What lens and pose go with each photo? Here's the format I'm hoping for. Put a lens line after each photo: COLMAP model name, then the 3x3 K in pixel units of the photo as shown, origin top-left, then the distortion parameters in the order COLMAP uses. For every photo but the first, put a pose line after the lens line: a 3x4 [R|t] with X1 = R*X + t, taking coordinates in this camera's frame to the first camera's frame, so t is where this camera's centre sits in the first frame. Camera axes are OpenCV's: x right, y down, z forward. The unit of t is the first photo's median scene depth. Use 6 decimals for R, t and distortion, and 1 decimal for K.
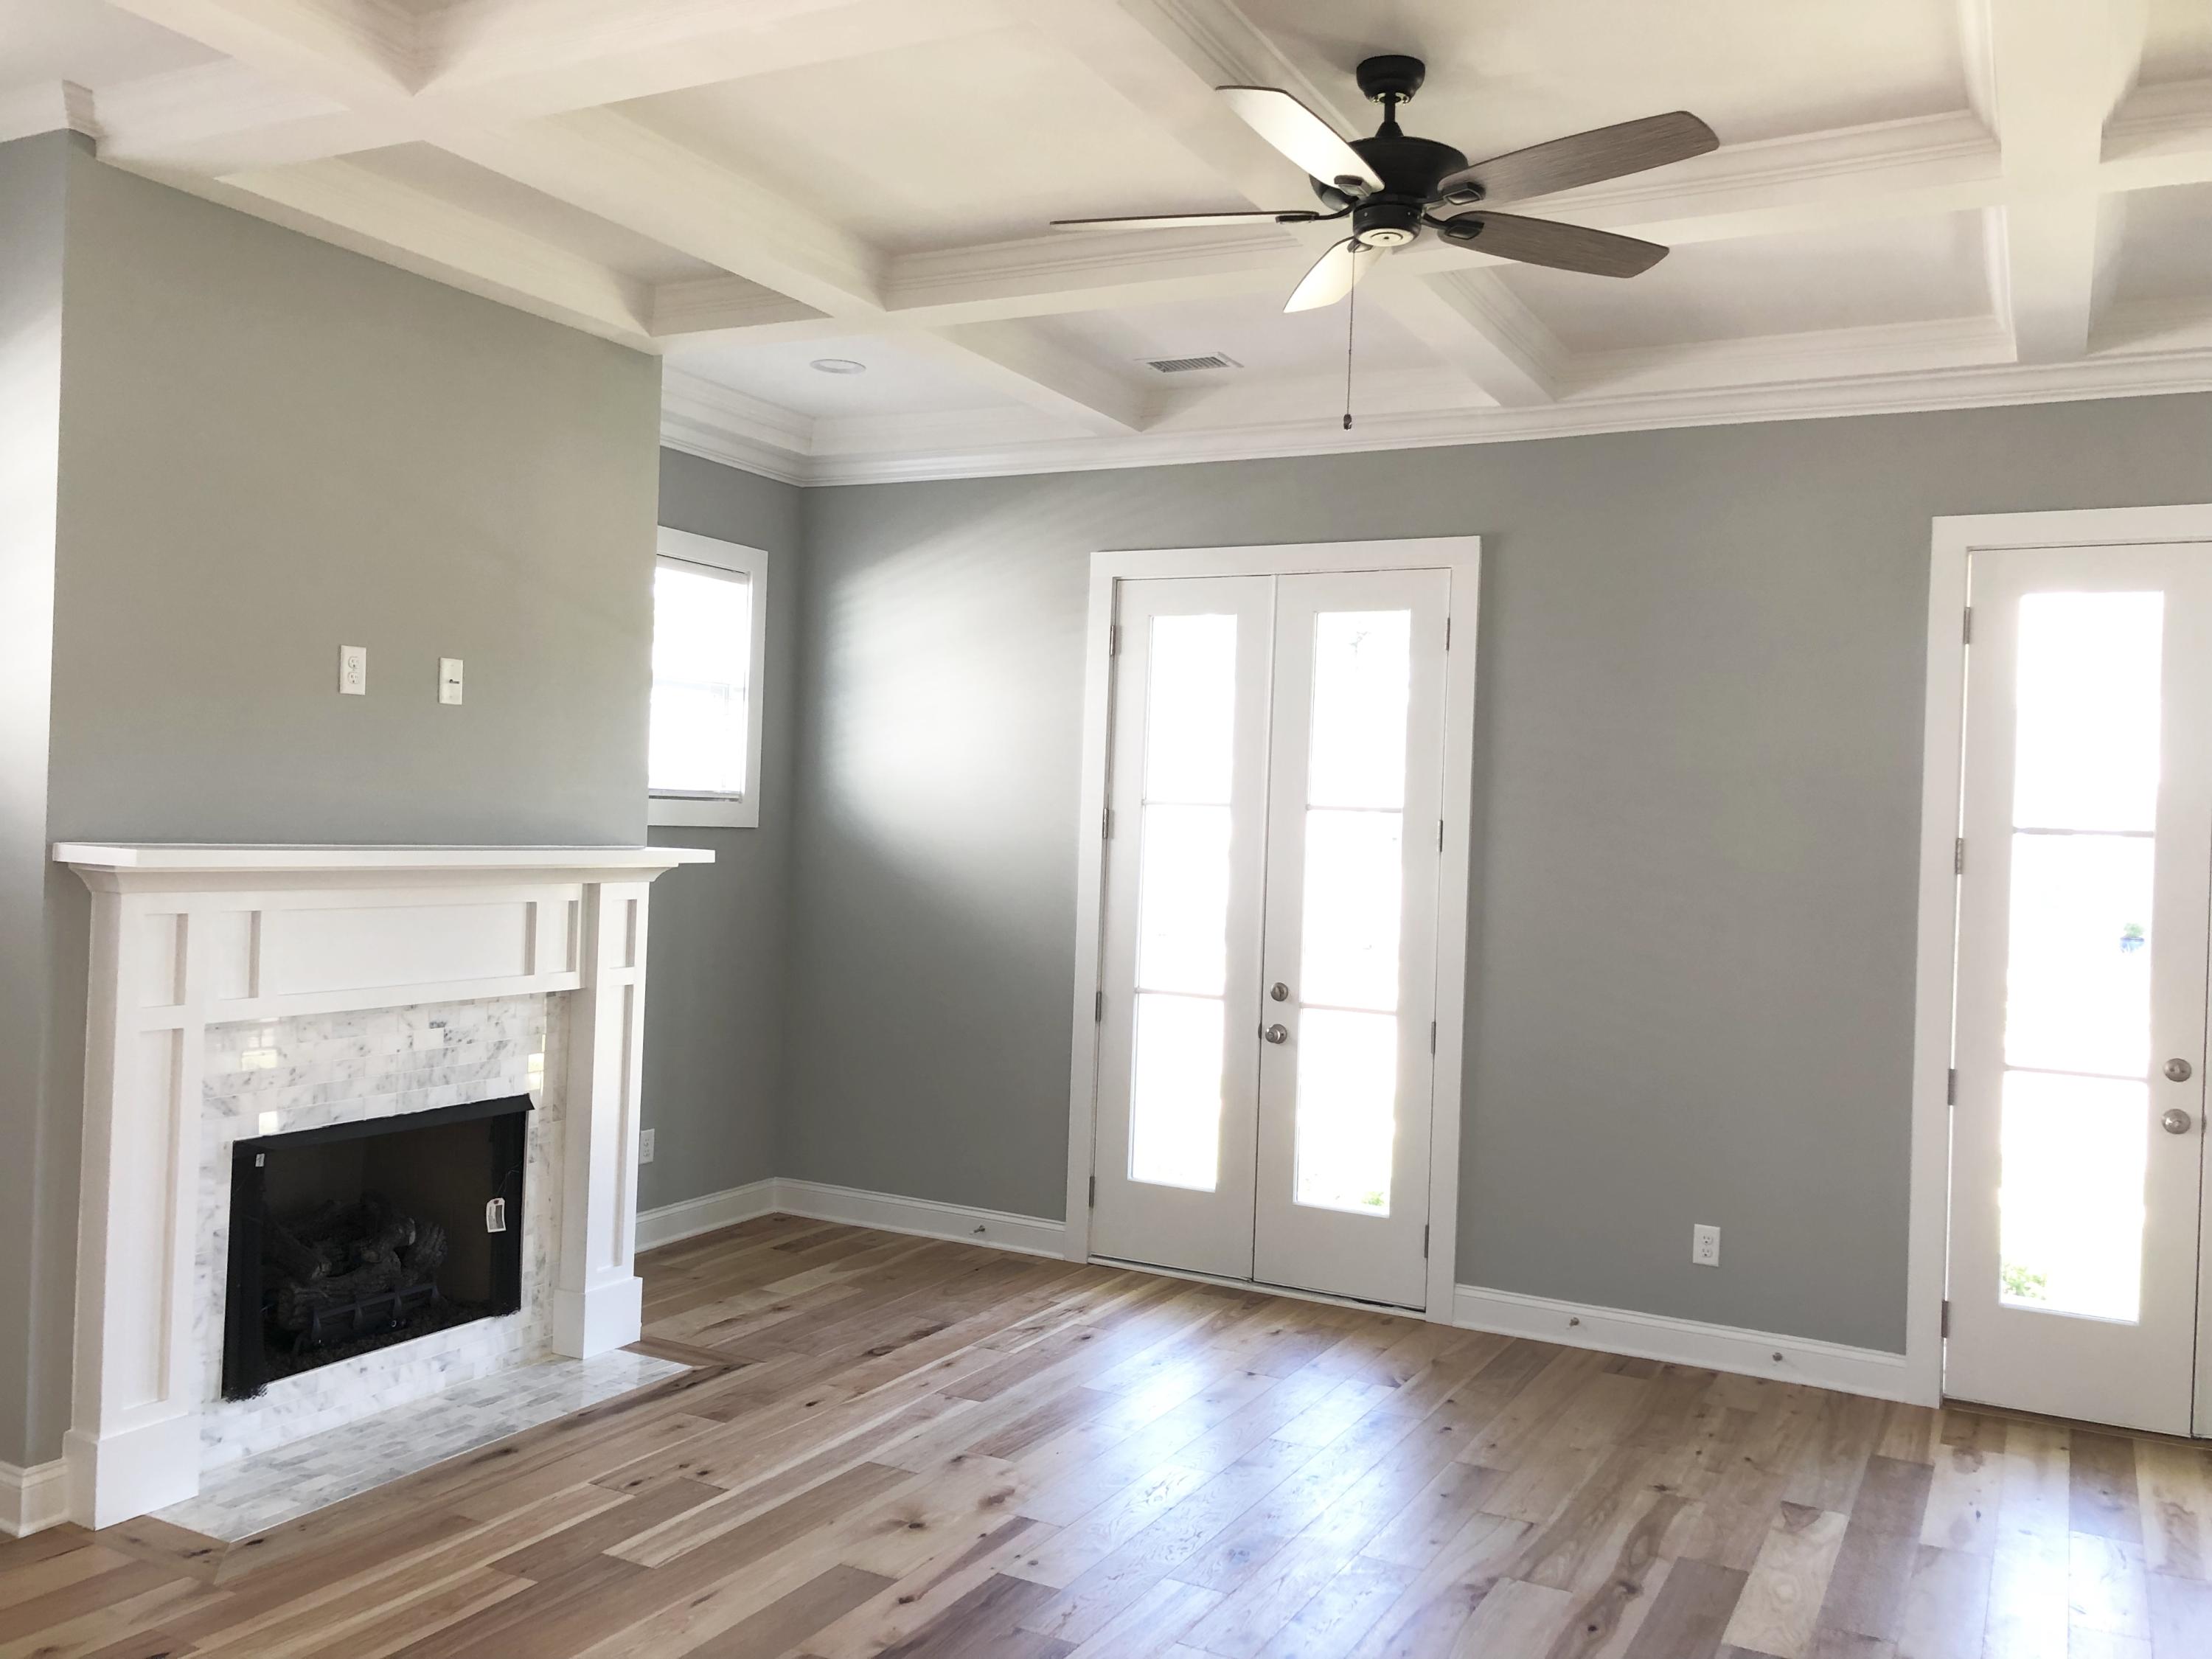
lens RADIAL K [[1817.8, 0, 1092.2], [0, 1817.8, 813.4], [0, 0, 1]] dist [0.015126, -0.016803]
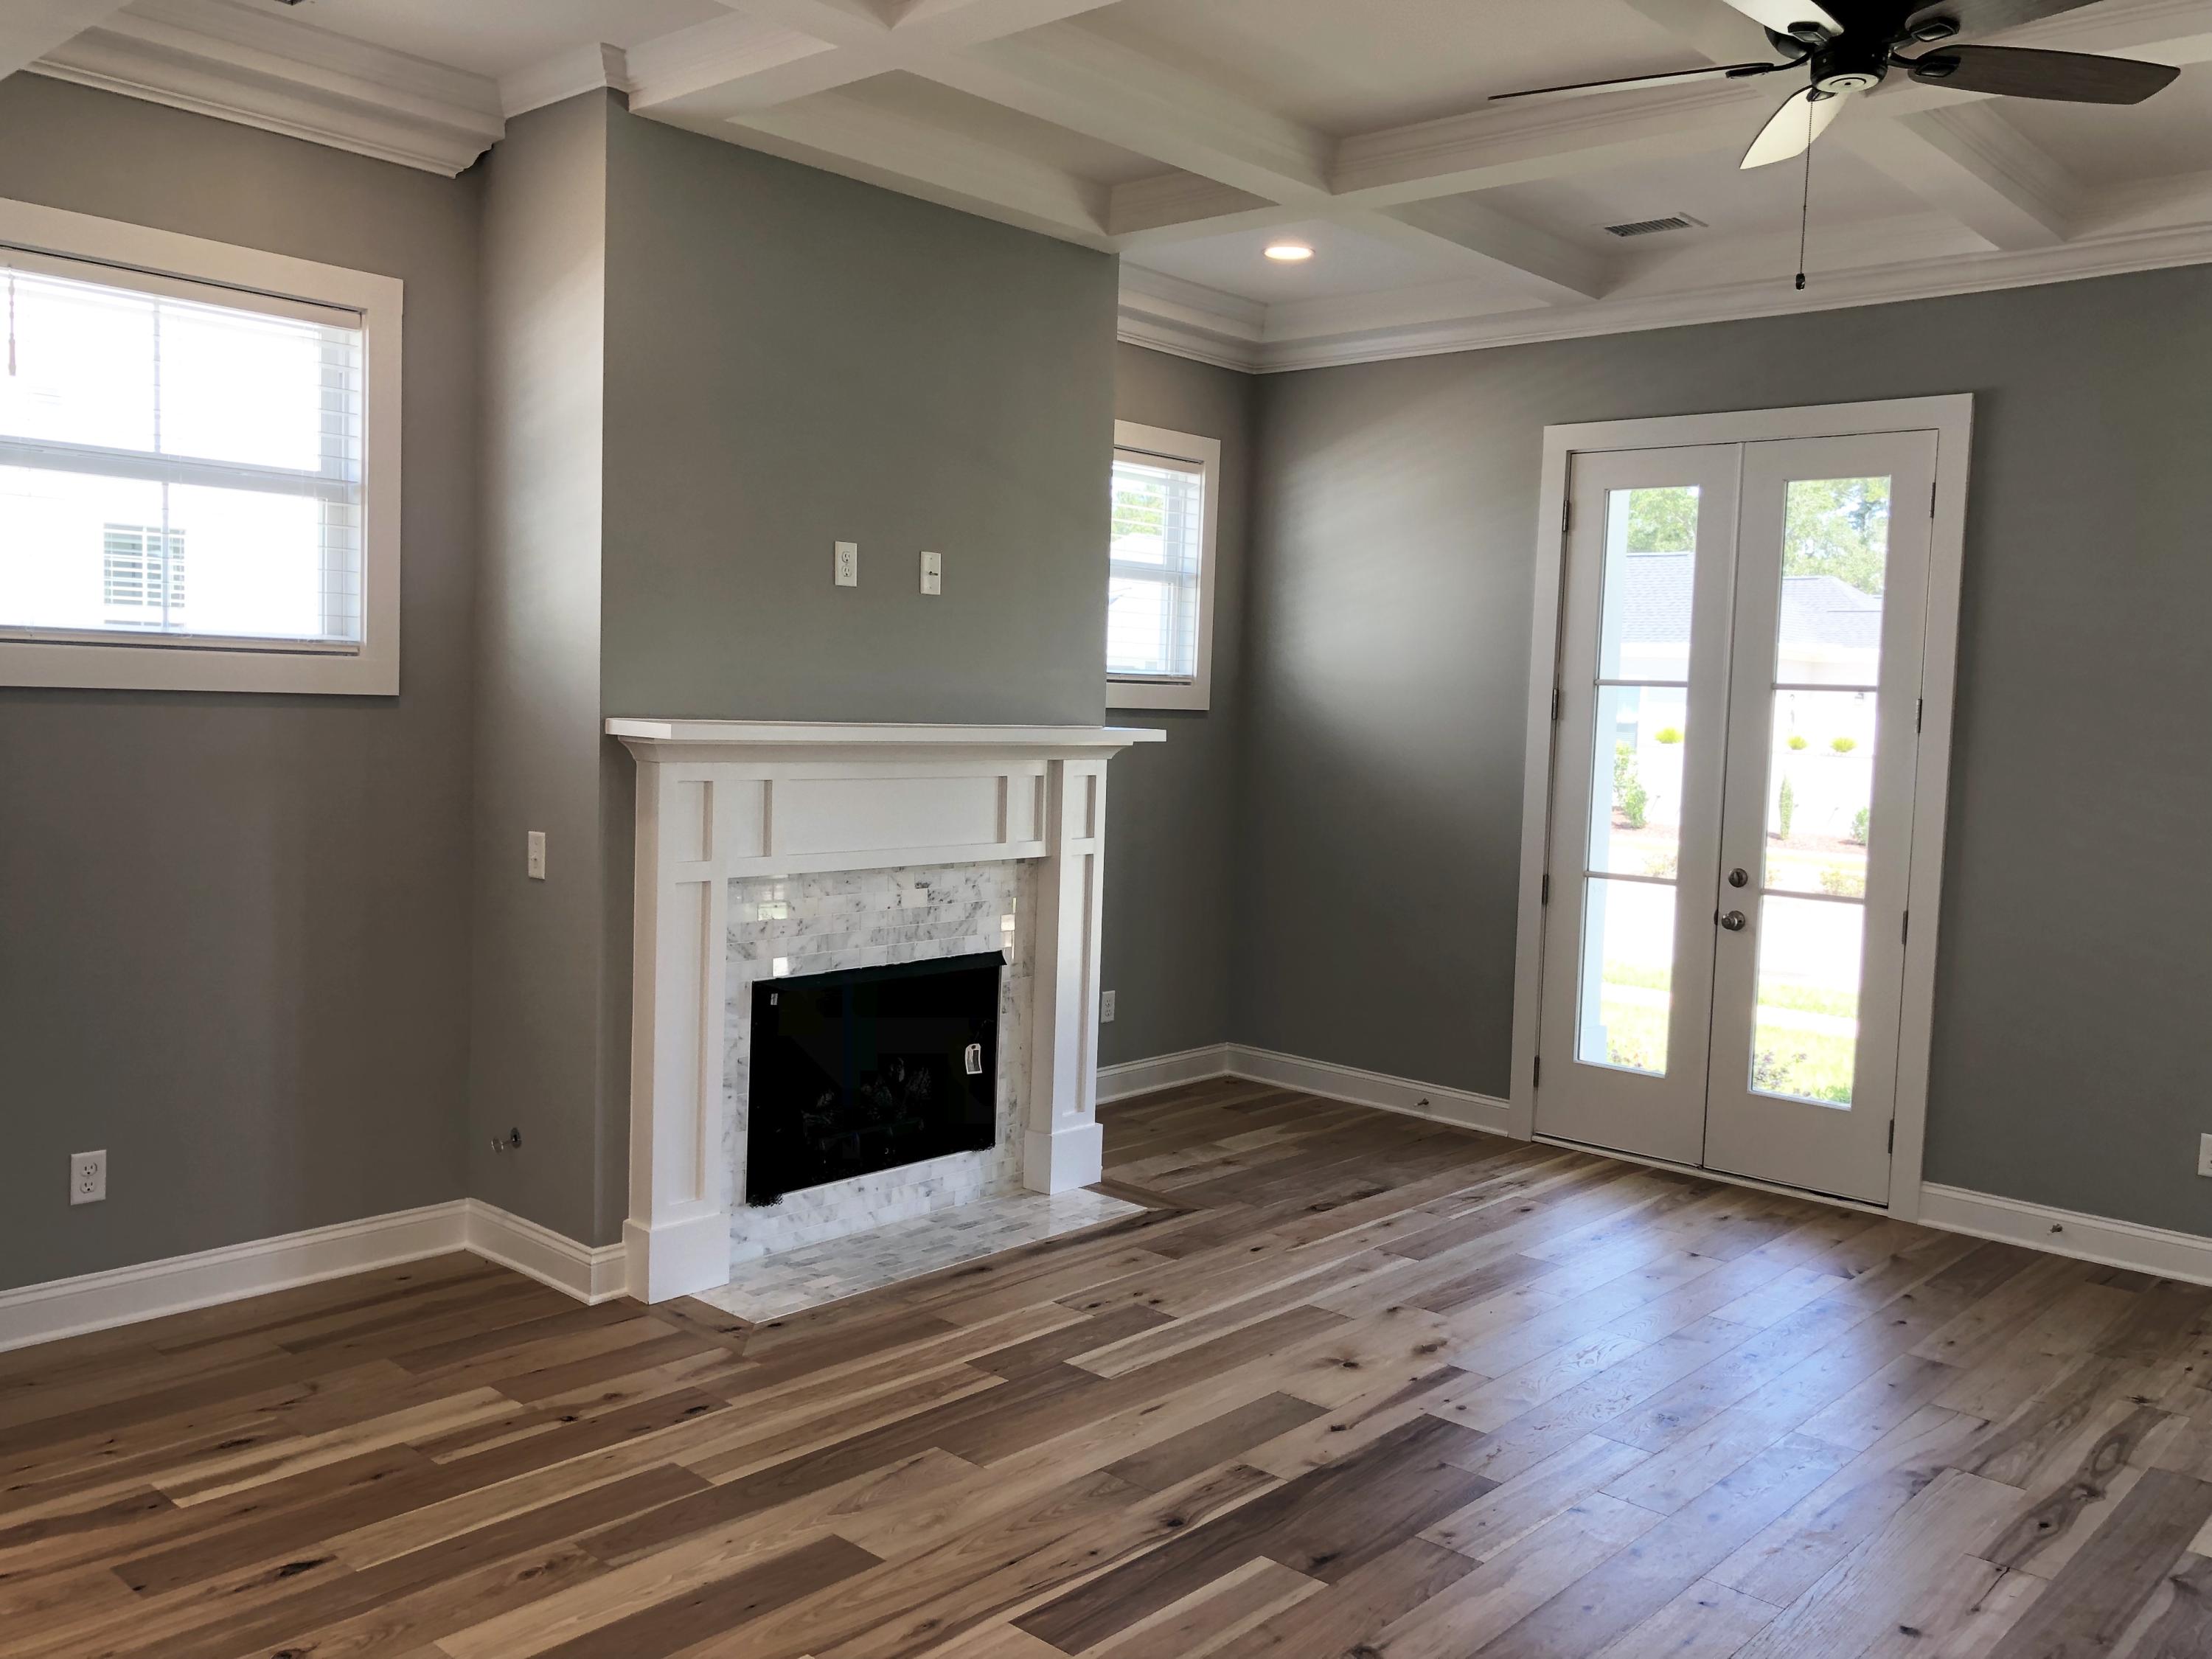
lens RADIAL K [[1817.8, 0, 1092.2], [0, 1817.8, 813.4], [0, 0, 1]] dist [0.015126, -0.016803]
pose [[0.968006, 0.012990, -0.250591, 0.016165], [0.002431, 0.998127, 0.061133, 0.005076], [0.250916, -0.059786, 0.966161, -0.034846]]
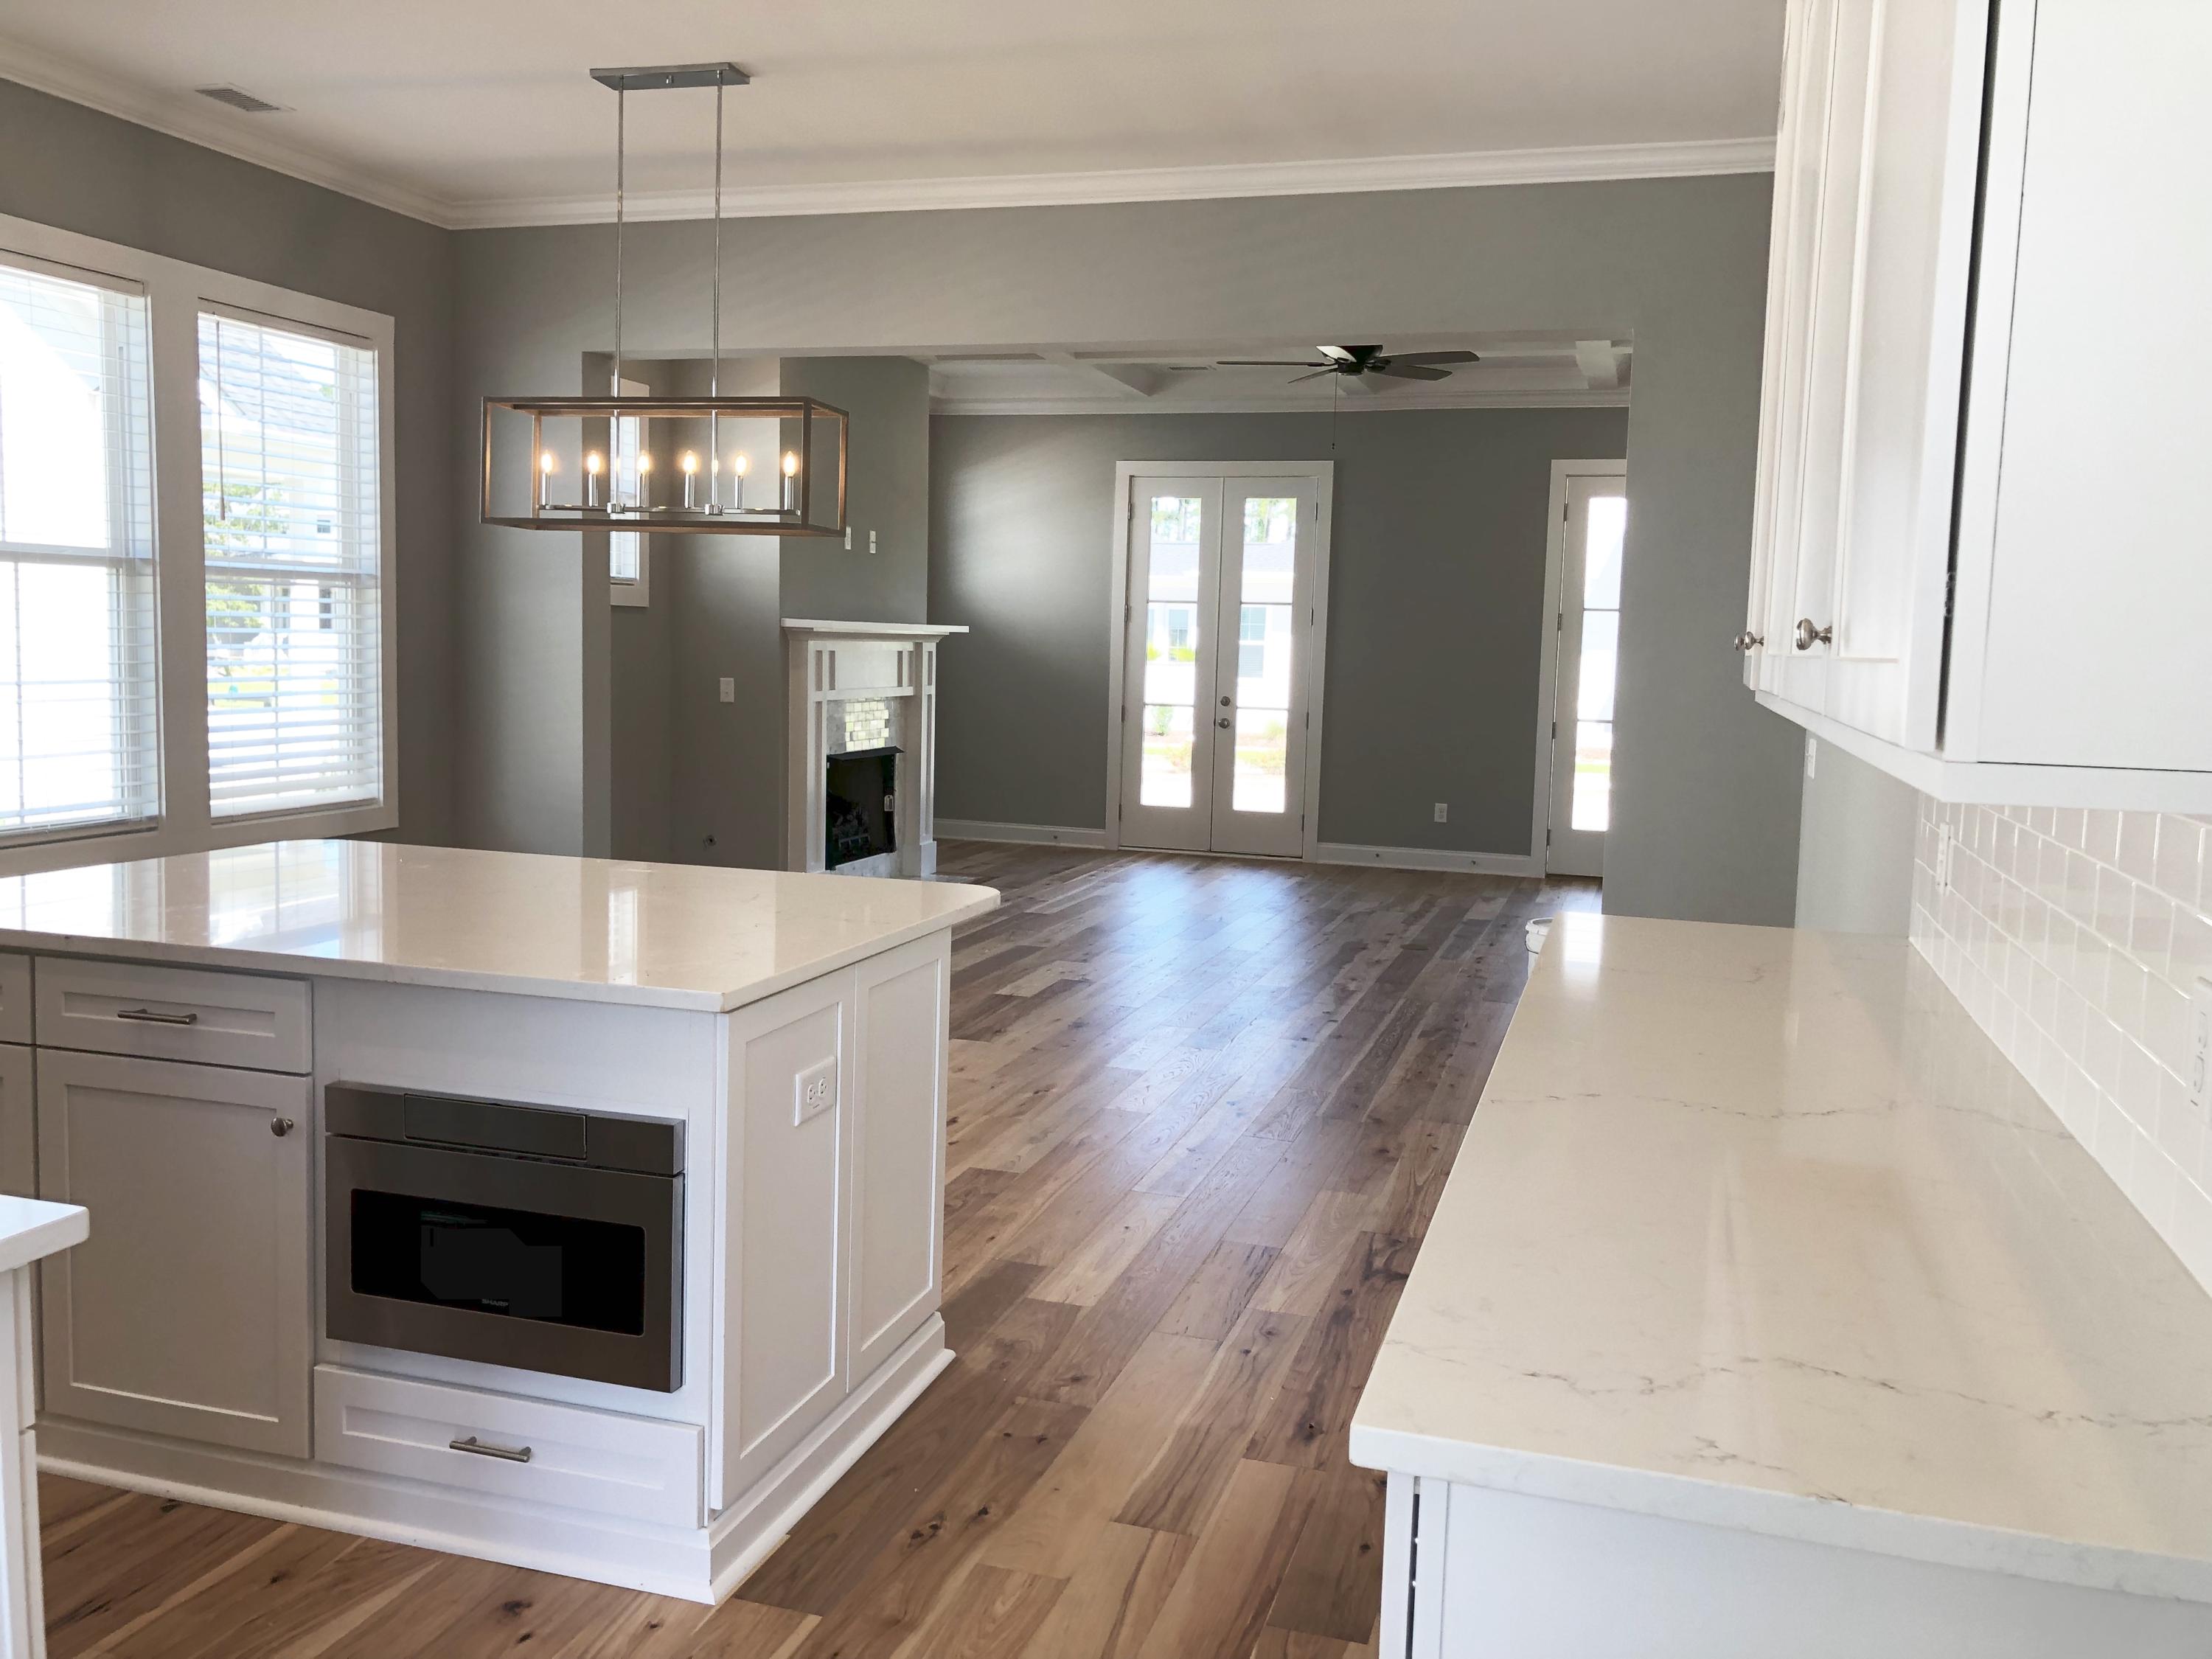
lens RADIAL K [[1825.5, 0, 1091.6], [0, 1825.5, 829.6], [0, 0, 1]] dist [0.067629, -0.162541]
pose [[0.983422, -0.027927, 0.179167, -0.487668], [0.007099, 0.993241, 0.115853, 0.012367], [-0.181191, -0.112661, 0.976974, -1.098653]]
